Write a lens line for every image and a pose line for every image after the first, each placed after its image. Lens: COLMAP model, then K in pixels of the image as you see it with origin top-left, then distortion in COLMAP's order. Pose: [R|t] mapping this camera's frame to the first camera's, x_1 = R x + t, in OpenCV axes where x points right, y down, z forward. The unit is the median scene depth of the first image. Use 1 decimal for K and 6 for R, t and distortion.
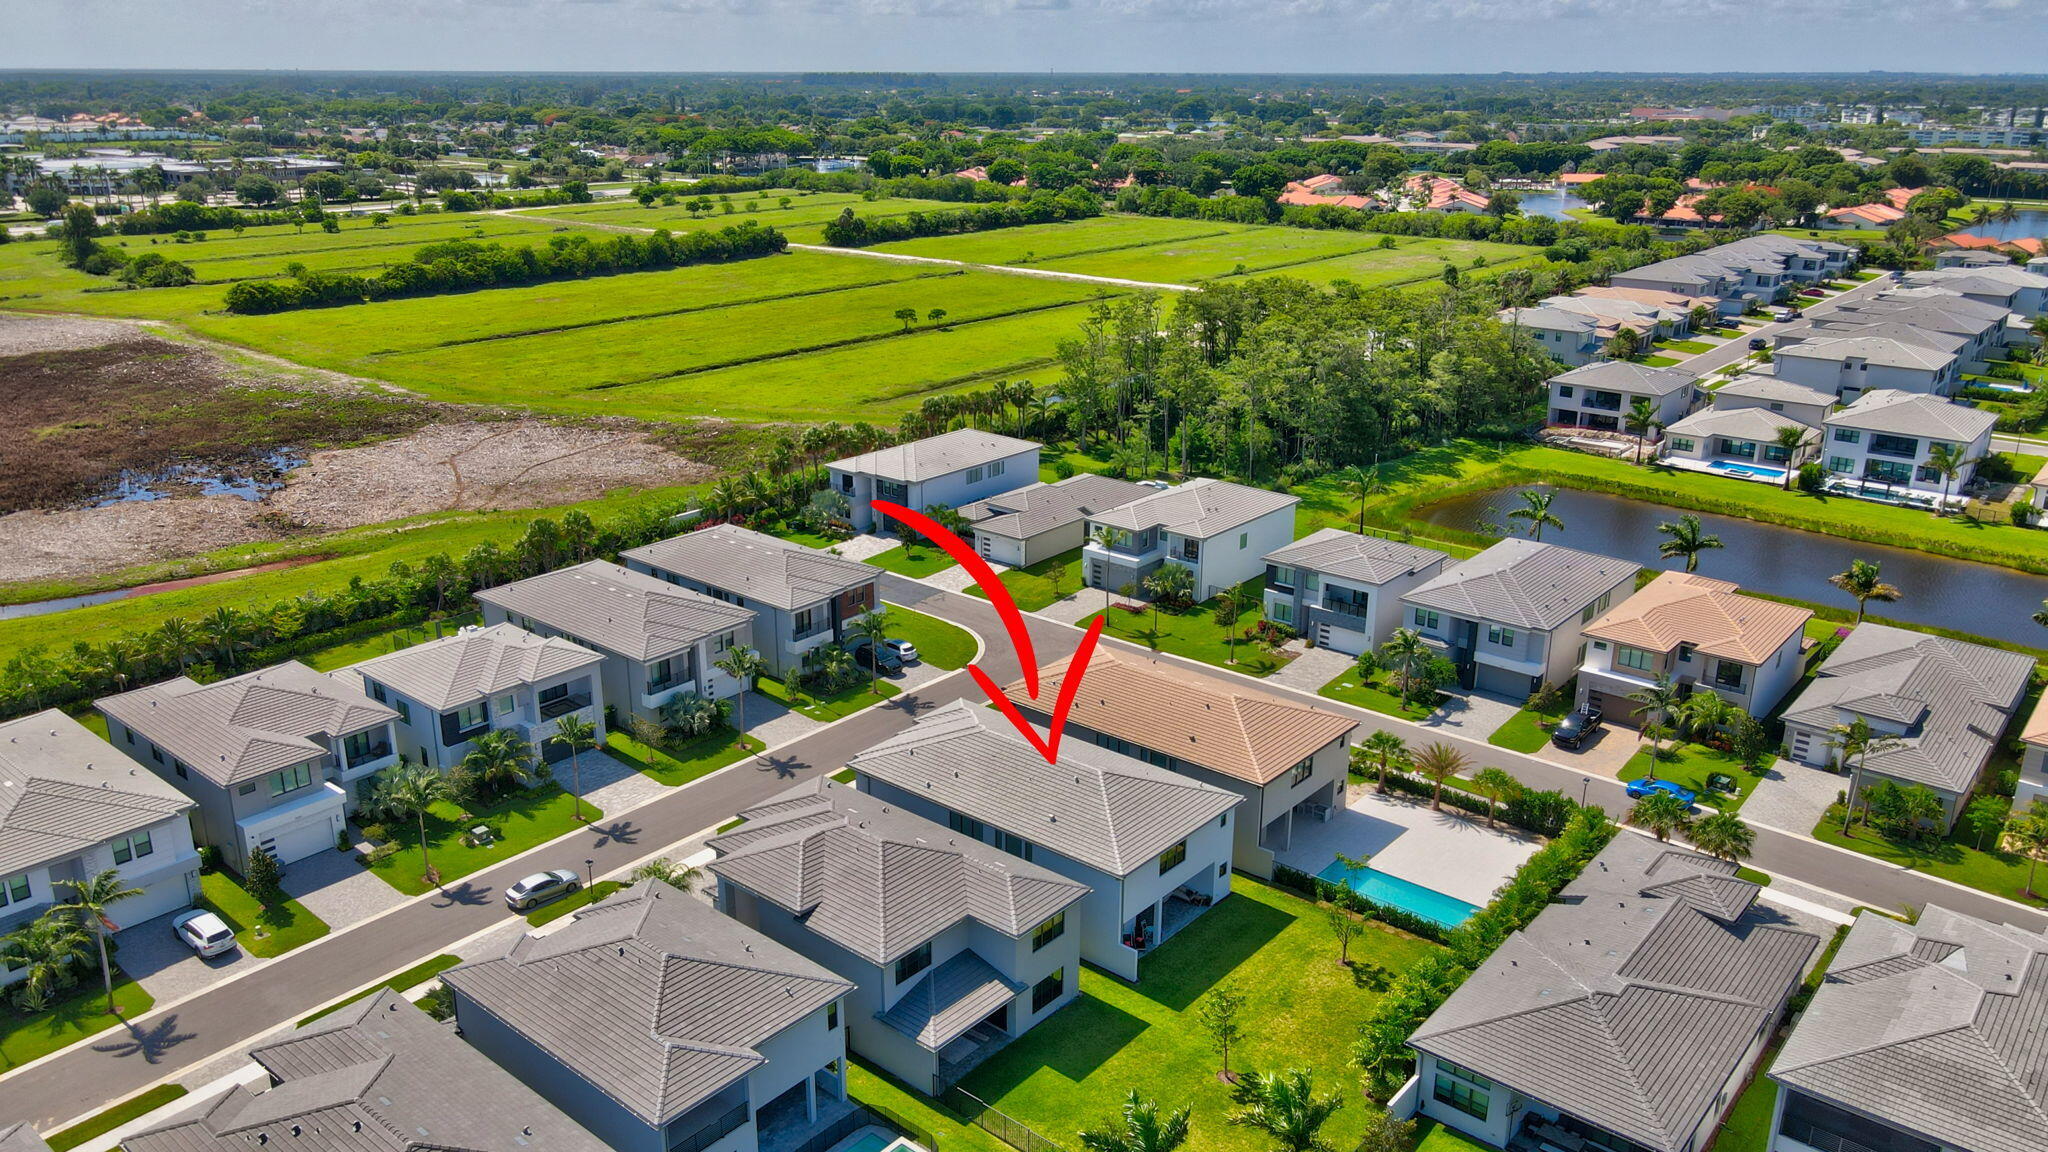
lens RADIAL K [[1527.5, 0, 1017.4], [0, 1527.5, 569.1], [0, 0, 1]] dist [-0.001016, 0.033761]
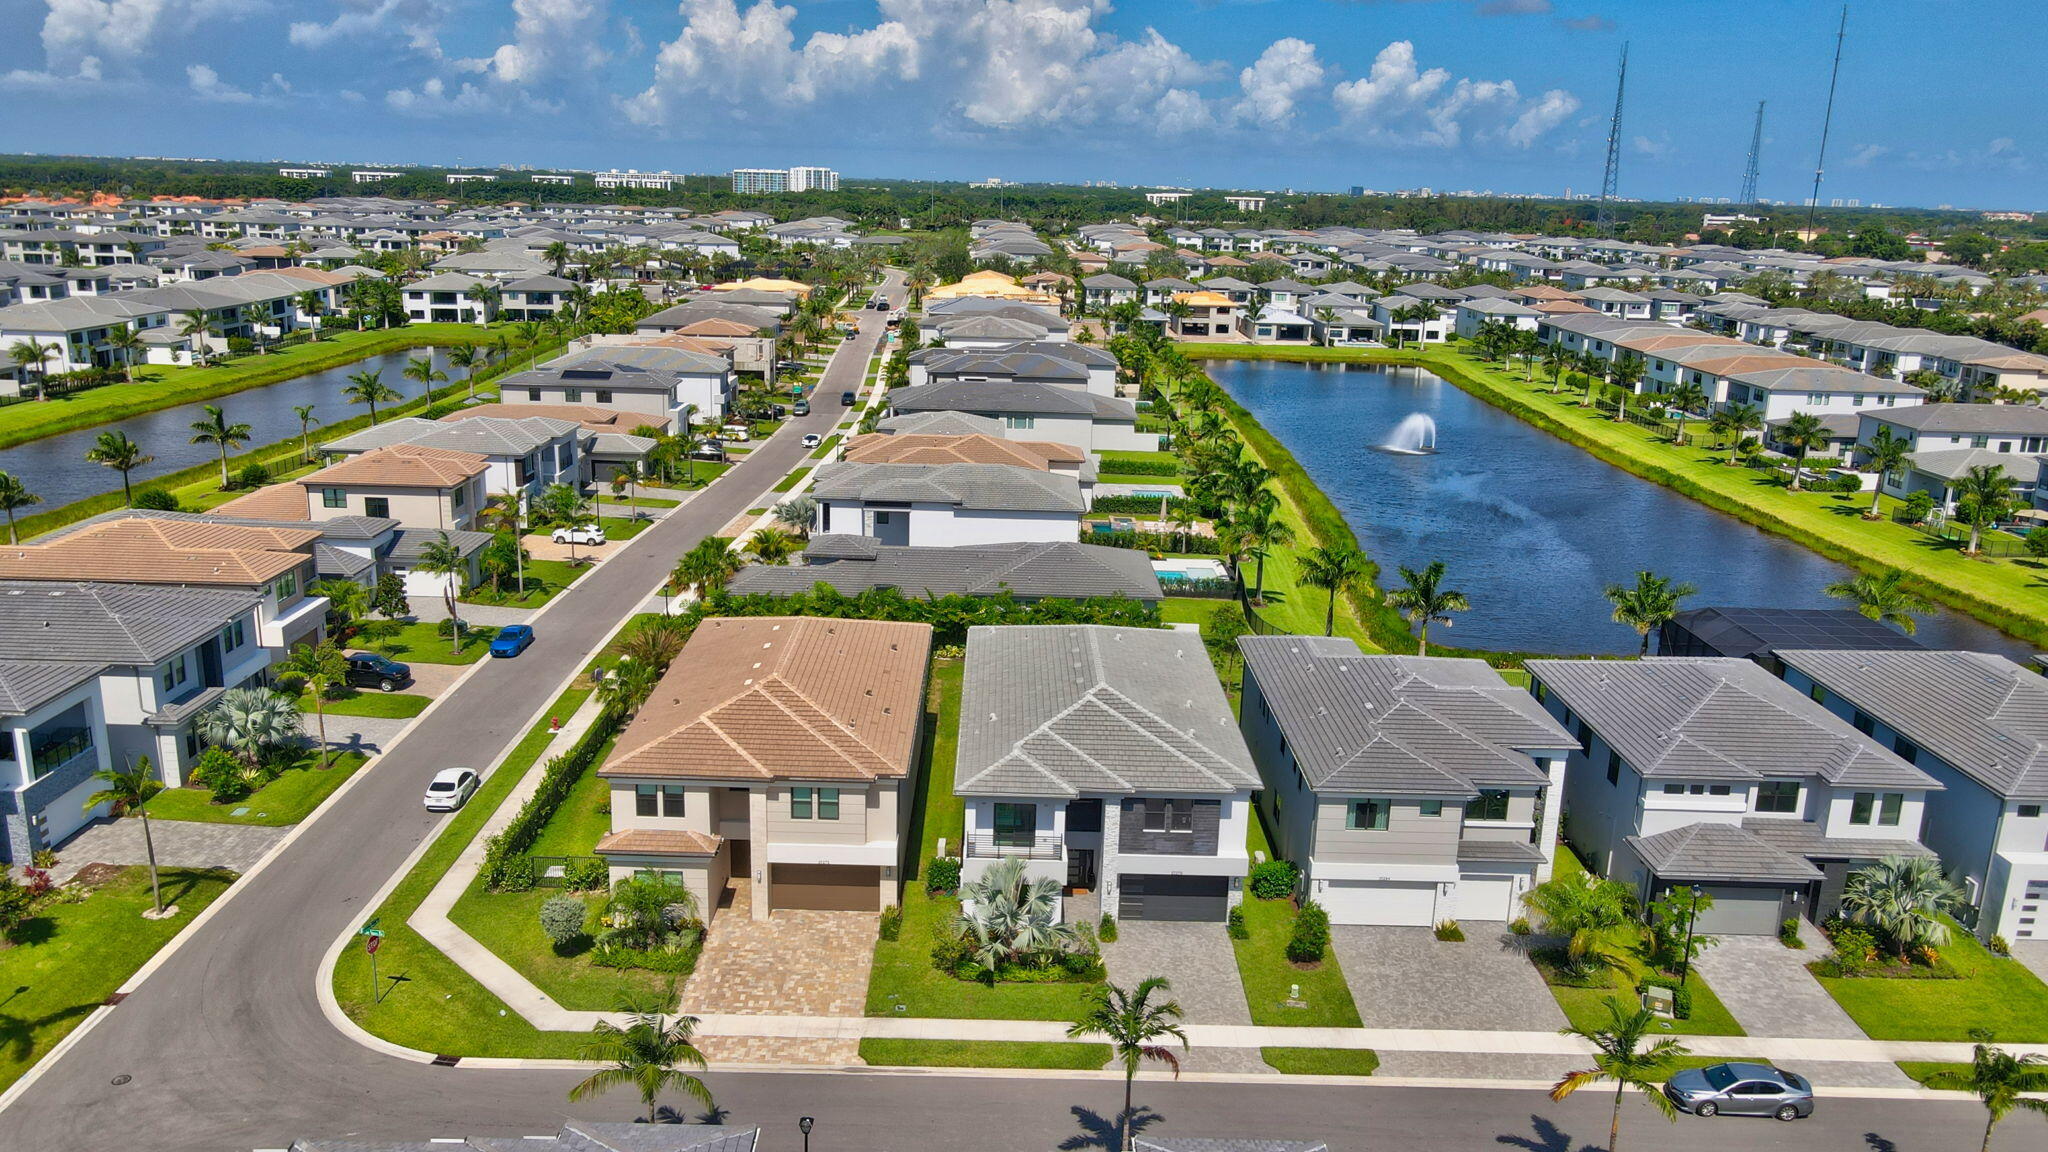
lens RADIAL K [[1527.5, 0, 1018.8], [0, 1527.5, 570.5], [0, 0, 1]] dist [-0.001016, 0.033761]
pose [[-0.647637, -0.209362, 0.732621, -0.376251], [0.210663, 0.874829, 0.436228, -0.192007], [-0.732248, 0.436854, -0.522467, 1.018388]]
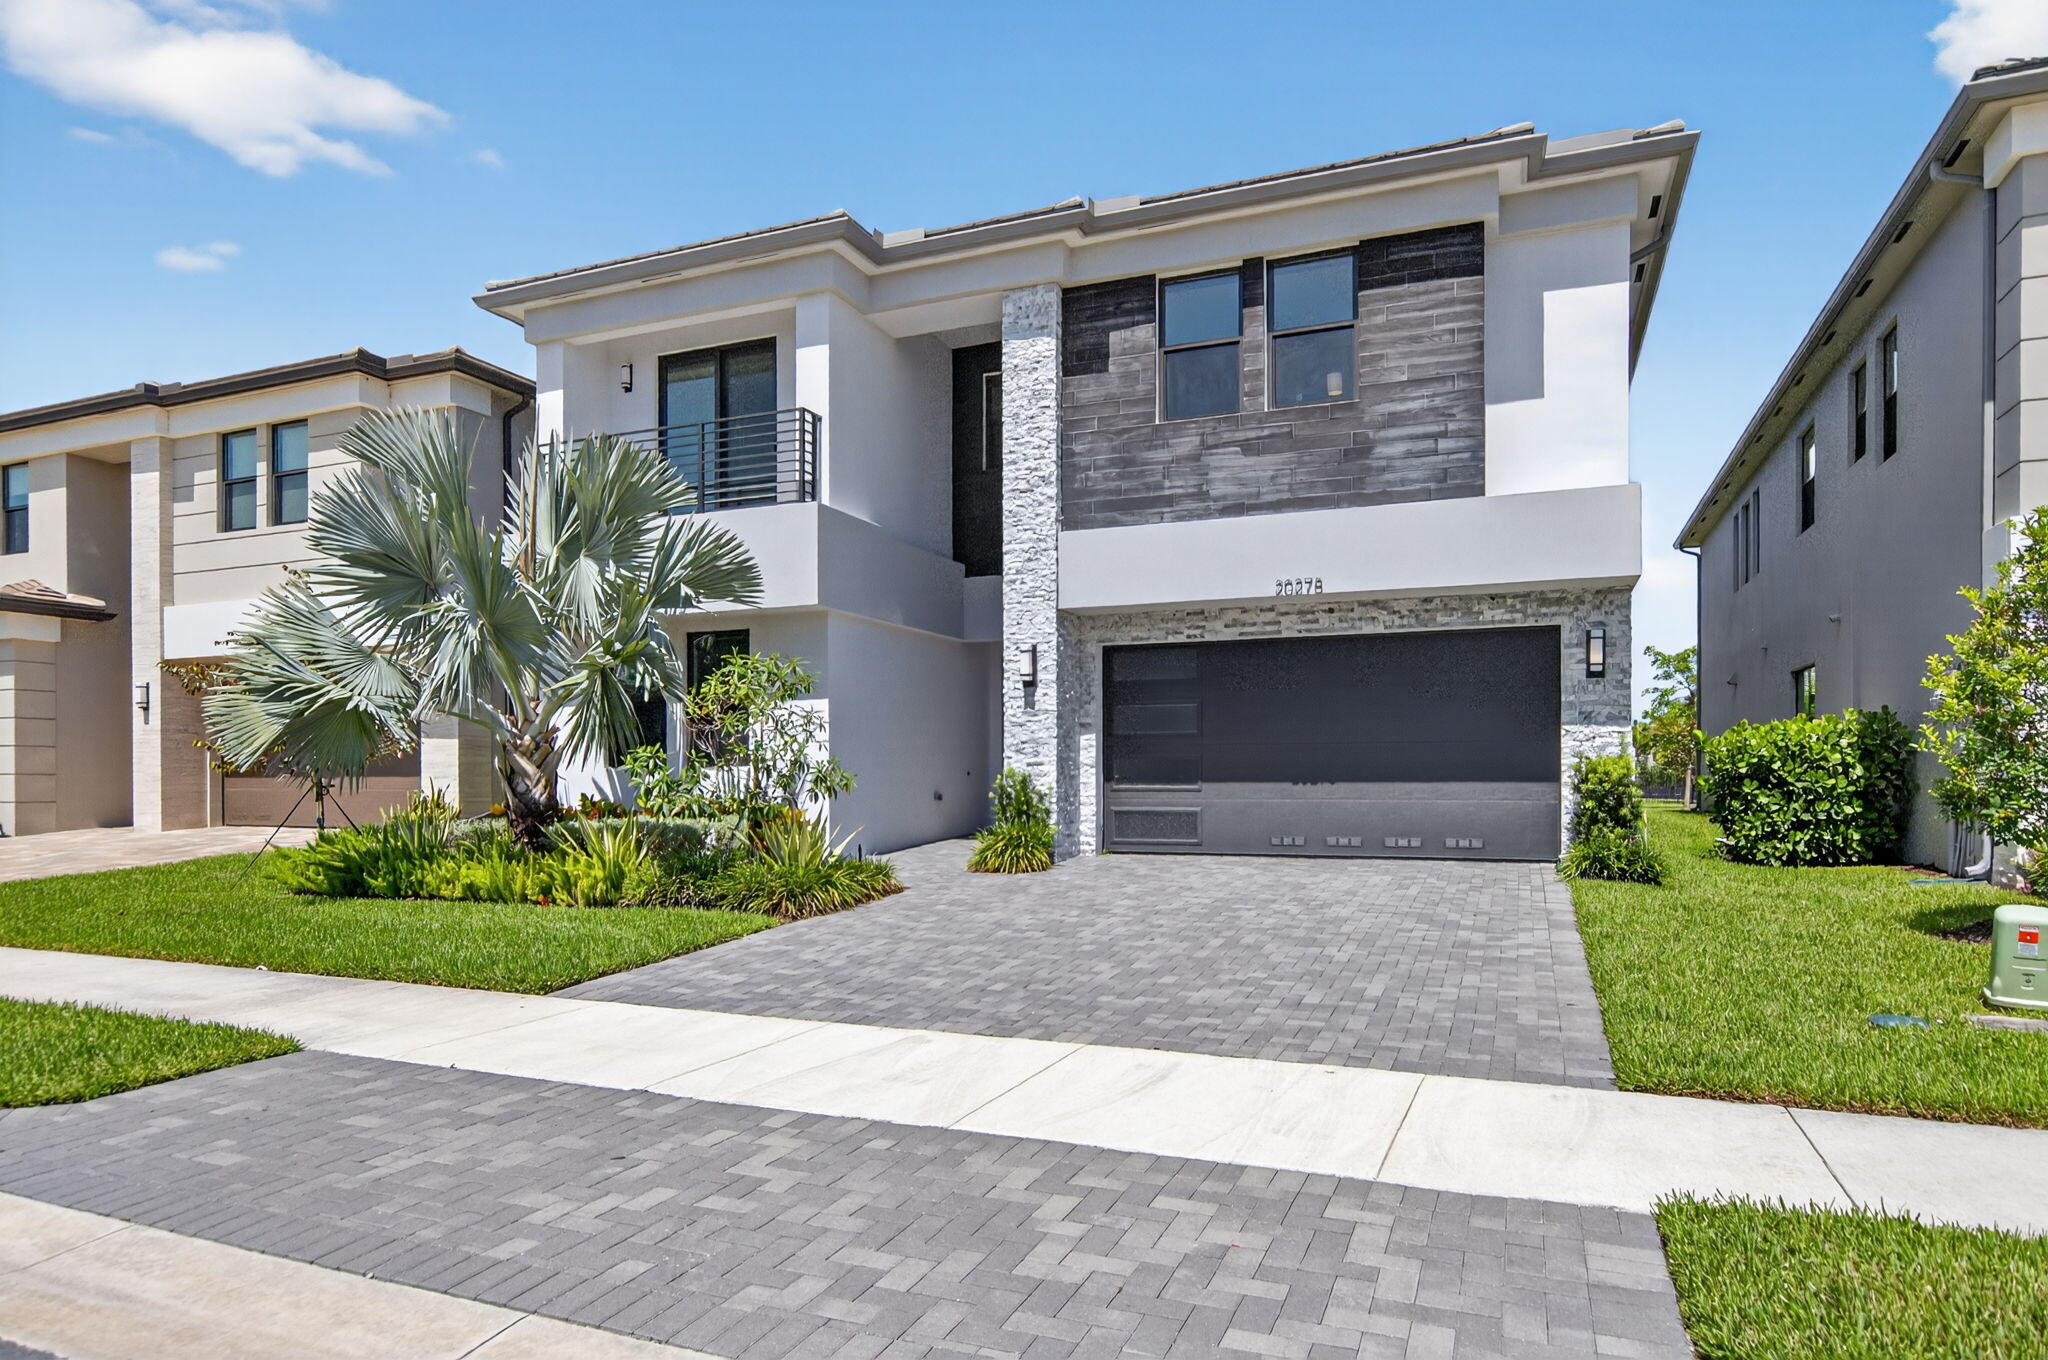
lens RADIAL K [[1224.5, 0, 1006.8], [0, 1224.5, 776.2], [0, 0, 1]] dist [-0.008288, 0.002317]
pose [[-0.294929, 0.000165, 0.955519, -0.151768], [0.302732, 0.948500, 0.093276, 0.114997], [-0.906295, 0.316776, -0.279790, 0.817930]]
